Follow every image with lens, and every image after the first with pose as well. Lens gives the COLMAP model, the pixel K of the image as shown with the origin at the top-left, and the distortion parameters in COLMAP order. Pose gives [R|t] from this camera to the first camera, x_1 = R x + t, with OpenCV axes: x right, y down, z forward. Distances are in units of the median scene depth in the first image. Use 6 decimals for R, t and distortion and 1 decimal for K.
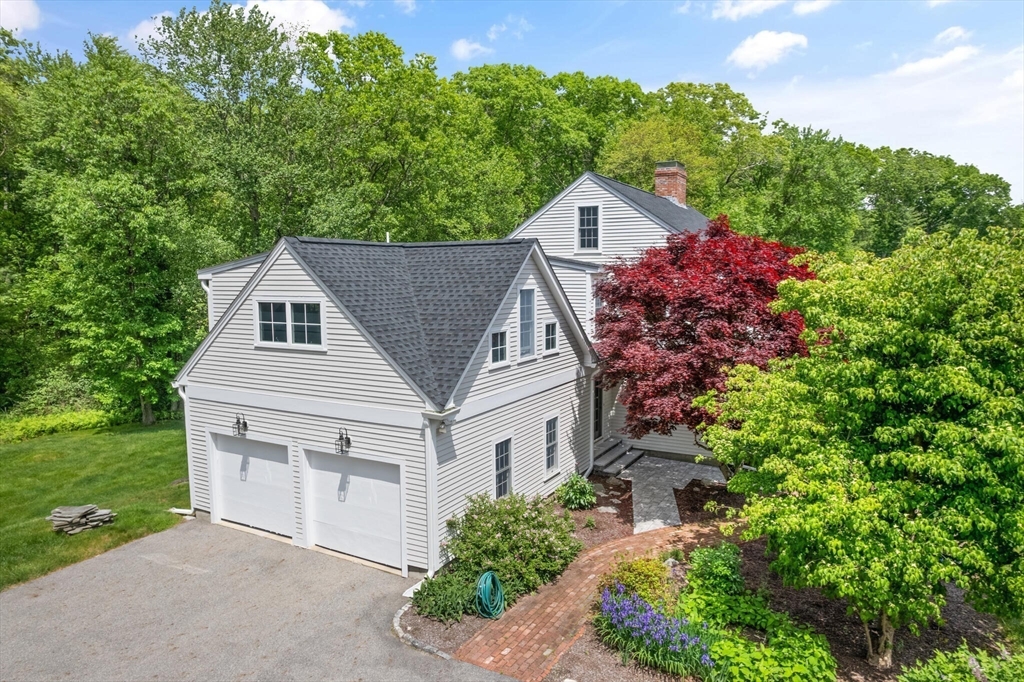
lens RADIAL K [[663.9, 0, 512.0], [0, 663.9, 341.0], [0, 0, 1]] dist [-0.076361, 0.083391]
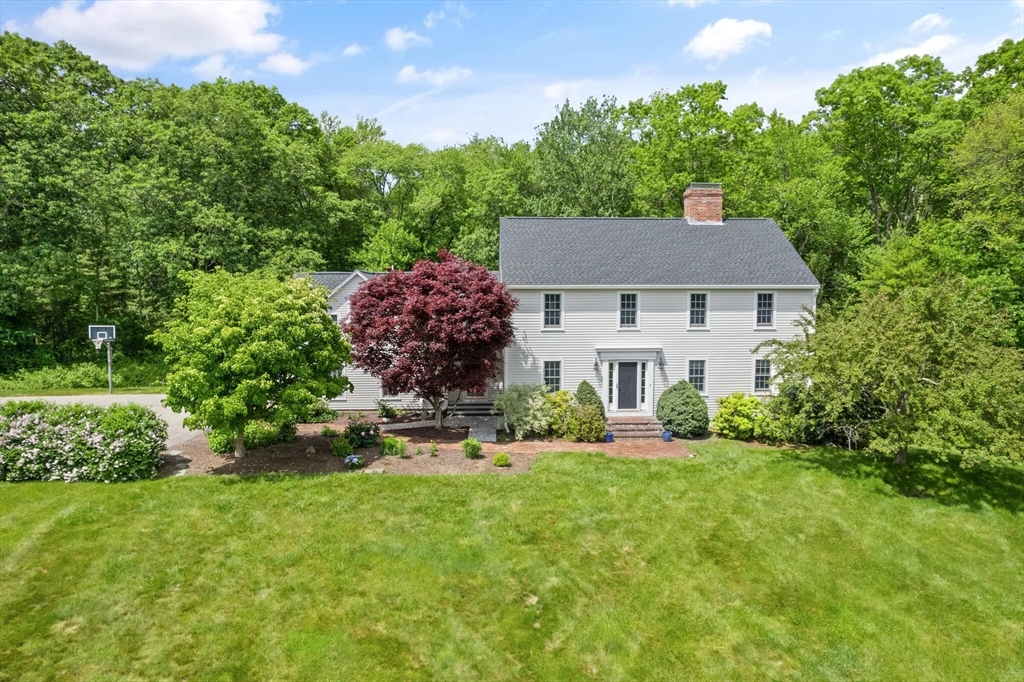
lens RADIAL K [[663.9, 0, 512.0], [0, 663.9, 341.0], [0, 0, 1]] dist [-0.076361, 0.083391]
pose [[0.514482, 0.068802, -0.854737, 2.024591], [-0.088438, 0.995718, 0.026918, -0.037422], [0.852929, 0.061742, 0.518363, 0.397290]]
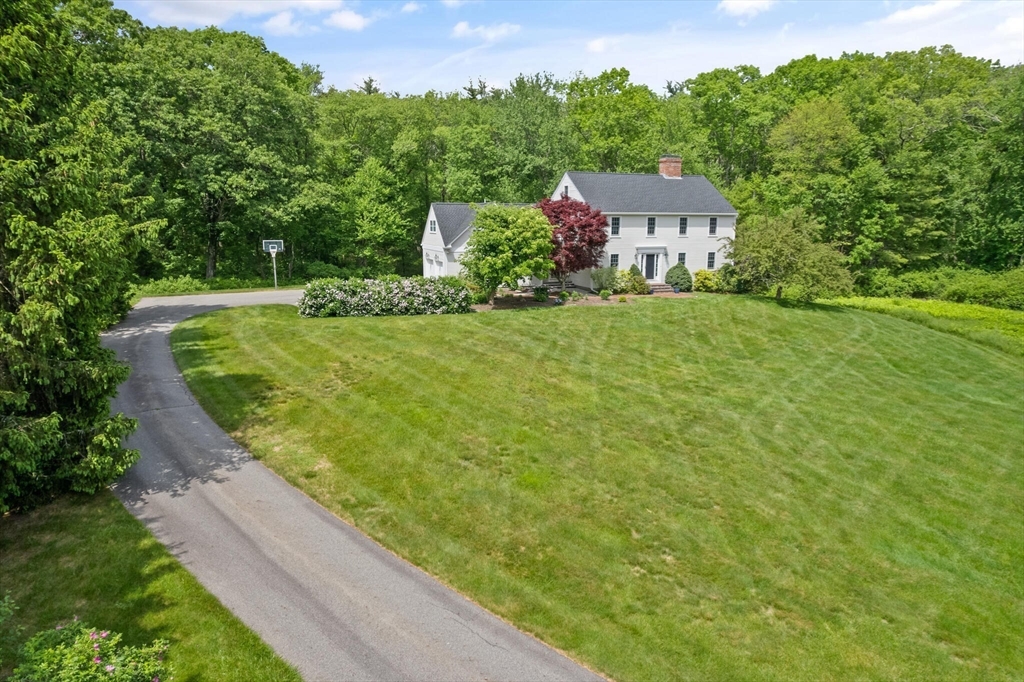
lens RADIAL K [[663.9, 0, 512.0], [0, 663.9, 341.0], [0, 0, 1]] dist [-0.076361, 0.083391]
pose [[0.757579, 0.123902, -0.640876, 2.343870], [-0.070560, 0.991611, 0.108301, 0.170382], [0.648918, -0.036826, 0.759967, -1.492093]]
